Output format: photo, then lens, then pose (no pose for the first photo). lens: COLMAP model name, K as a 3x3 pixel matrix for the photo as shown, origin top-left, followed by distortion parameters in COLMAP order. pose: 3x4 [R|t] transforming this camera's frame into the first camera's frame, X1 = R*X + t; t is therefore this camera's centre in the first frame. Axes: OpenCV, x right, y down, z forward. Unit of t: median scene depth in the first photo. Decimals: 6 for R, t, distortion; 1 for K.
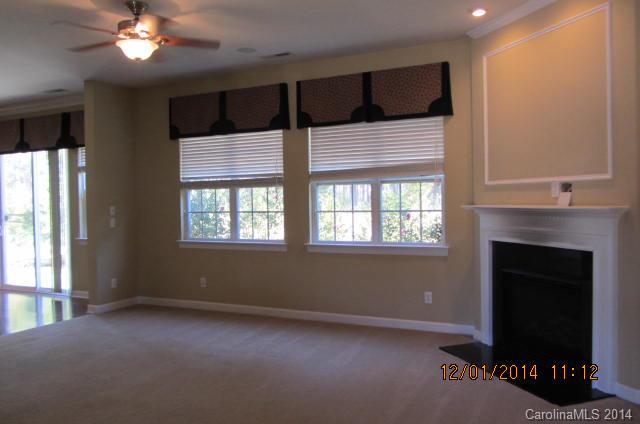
lens RADIAL K [[523.6, 0, 320.9], [0, 523.6, 210.5], [0, 0, 1]] dist [-0.043223, 0.009733]
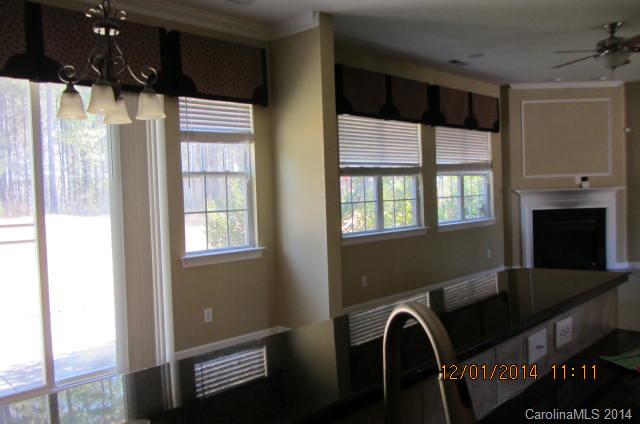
lens RADIAL K [[523.6, 0, 316.4], [0, 523.6, 211.3], [0, 0, 1]] dist [-0.043223, 0.009733]
pose [[0.338799, -0.030376, 0.940368, -1.195675], [0.046793, 0.998786, 0.015404, 0.001037], [-0.939694, 0.038784, 0.339809, 0.847864]]
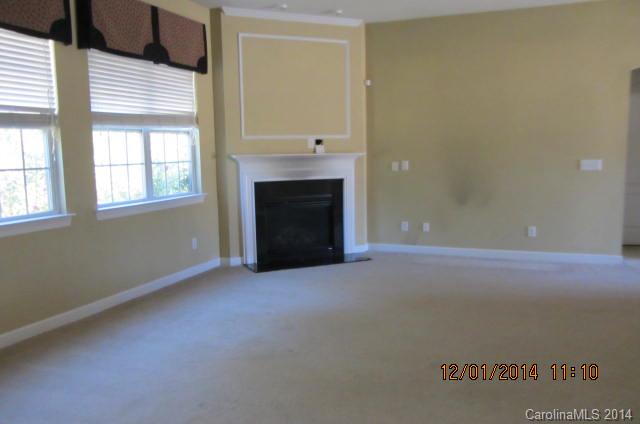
lens RADIAL K [[523.6, 0, 317.7], [0, 523.6, 212.2], [0, 0, 1]] dist [-0.043223, 0.009733]
pose [[-0.077846, -0.097022, 0.992233, -0.767015], [0.040022, 0.994147, 0.100349, 0.005794], [-0.996162, 0.047523, -0.073507, 0.734894]]
